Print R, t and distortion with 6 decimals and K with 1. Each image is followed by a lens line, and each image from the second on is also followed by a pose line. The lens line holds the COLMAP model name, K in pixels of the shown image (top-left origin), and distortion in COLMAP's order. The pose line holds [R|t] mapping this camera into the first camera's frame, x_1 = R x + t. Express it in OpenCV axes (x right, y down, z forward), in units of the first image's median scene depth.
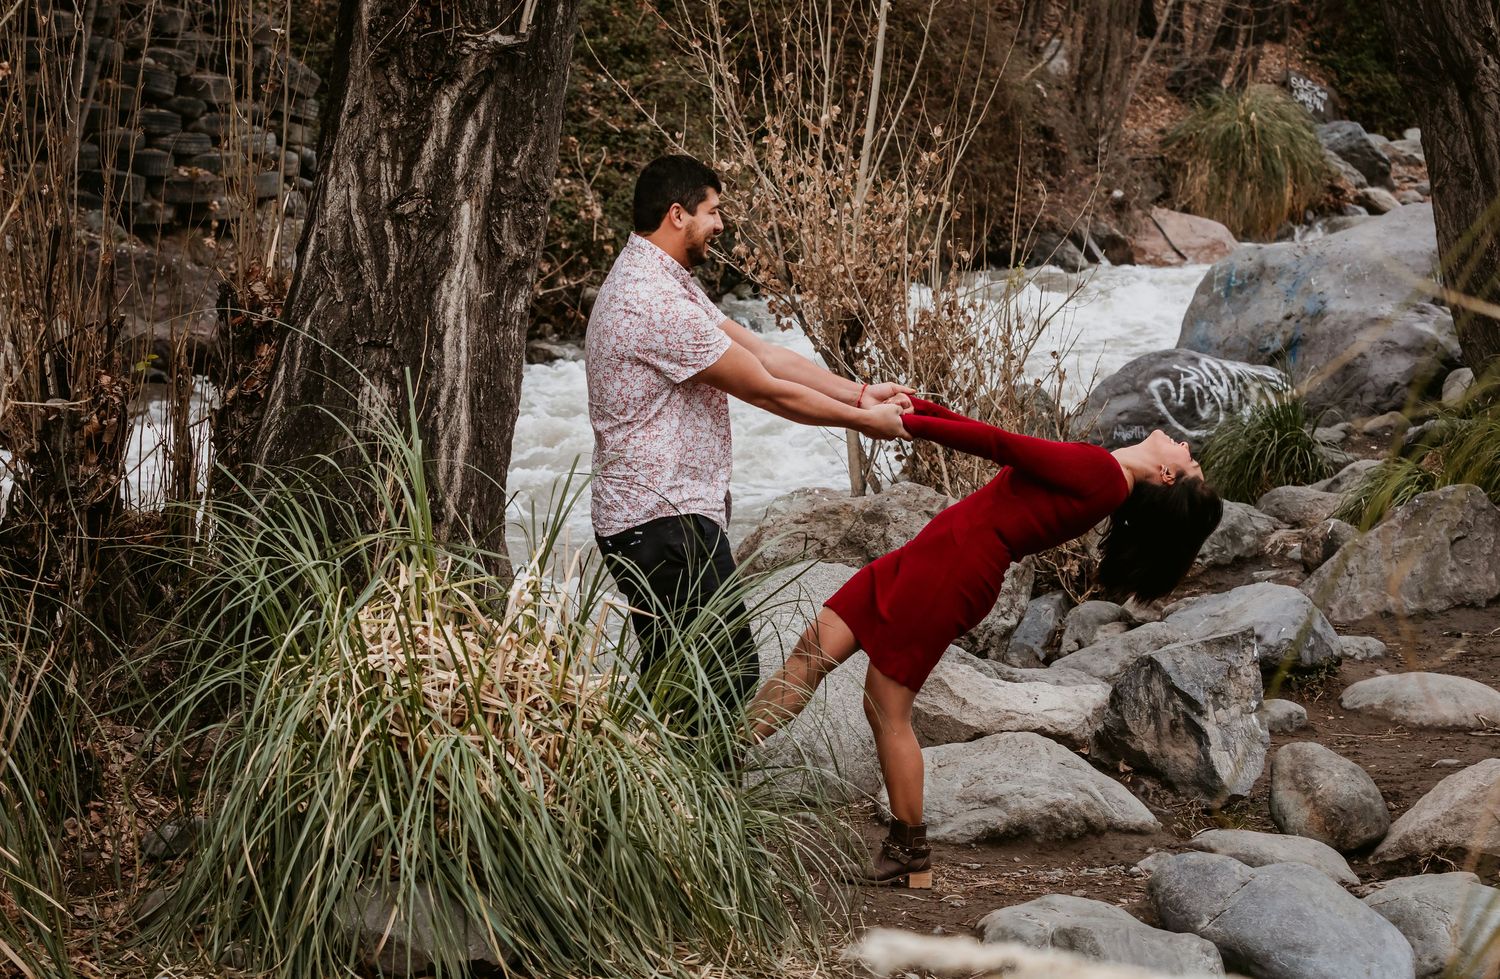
lens RADIAL K [[3434.7, 0, 707.6], [0, 3434.7, 493.9], [0, 0, 1]] dist [0.031712, -0.194830]
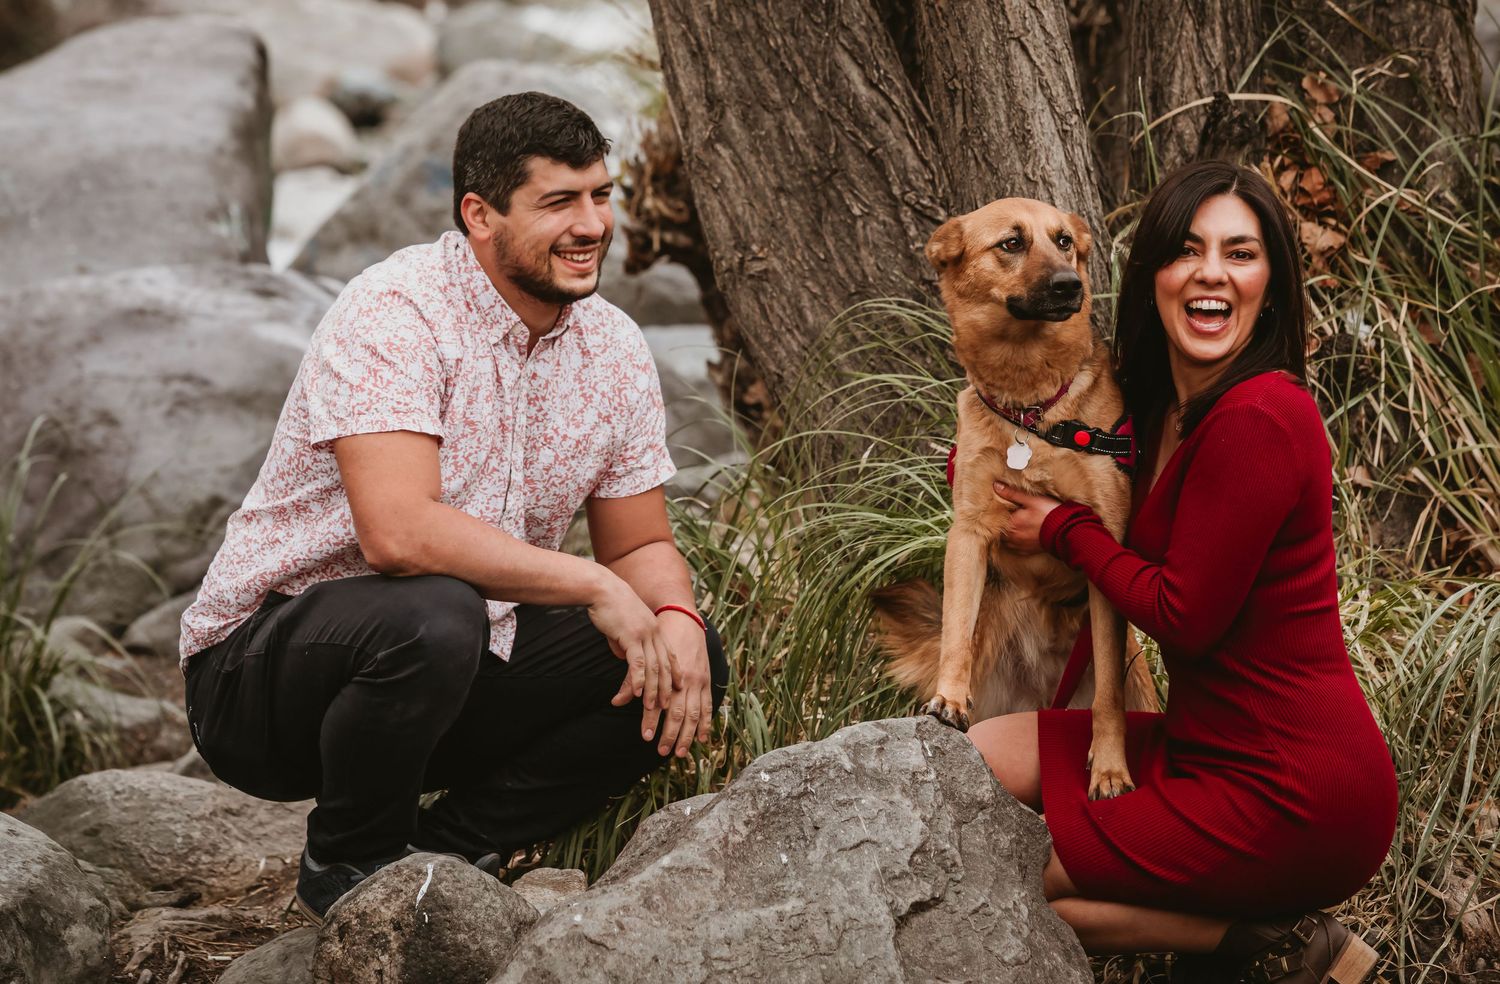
lens RADIAL K [[8229.7, 0, 750.0], [0, 8229.7, 492.0], [0, 0, 1]] dist [-0.236316, -5.076848]
pose [[0.945695, -0.000613, 0.325055, -0.017209], [0.018372, 0.998501, -0.051567, 0.019072], [-0.324536, 0.054739, 0.944288, 0.524594]]
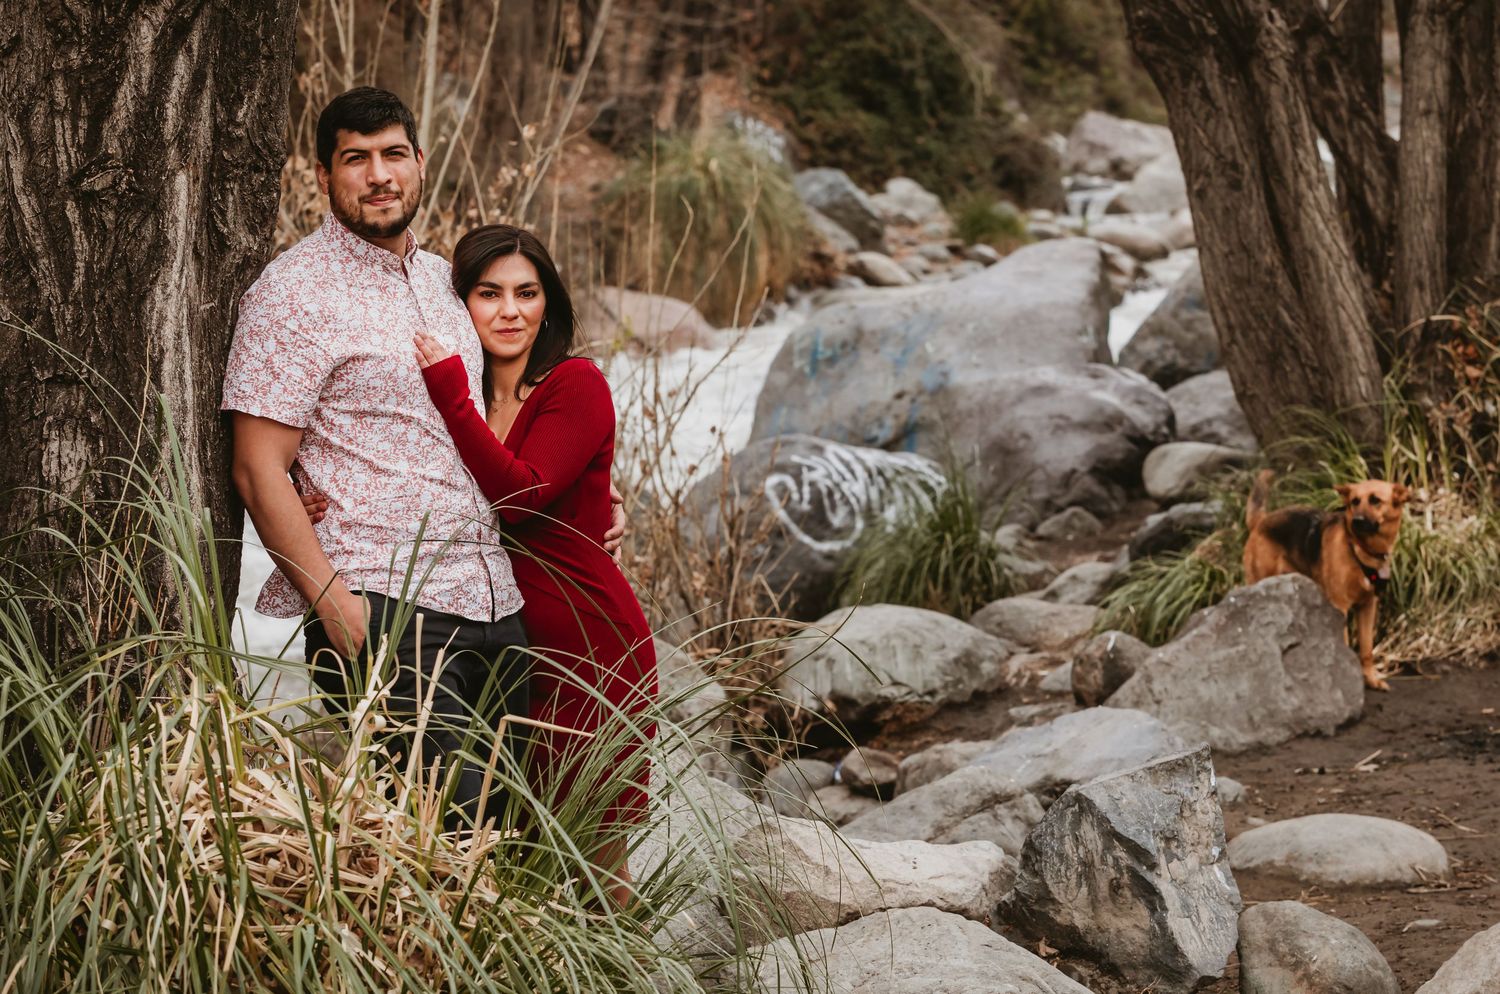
lens RADIAL K [[4553.6, 0, 750.0], [0, 4553.6, 497.0], [0, 0, 1]] dist [-0.076246, 0.150327]
pose [[0.983861, -0.042454, 0.173823, -0.096135], [0.049690, 0.998061, -0.037487, 0.016617], [-0.171895, 0.045519, 0.984063, 0.064447]]
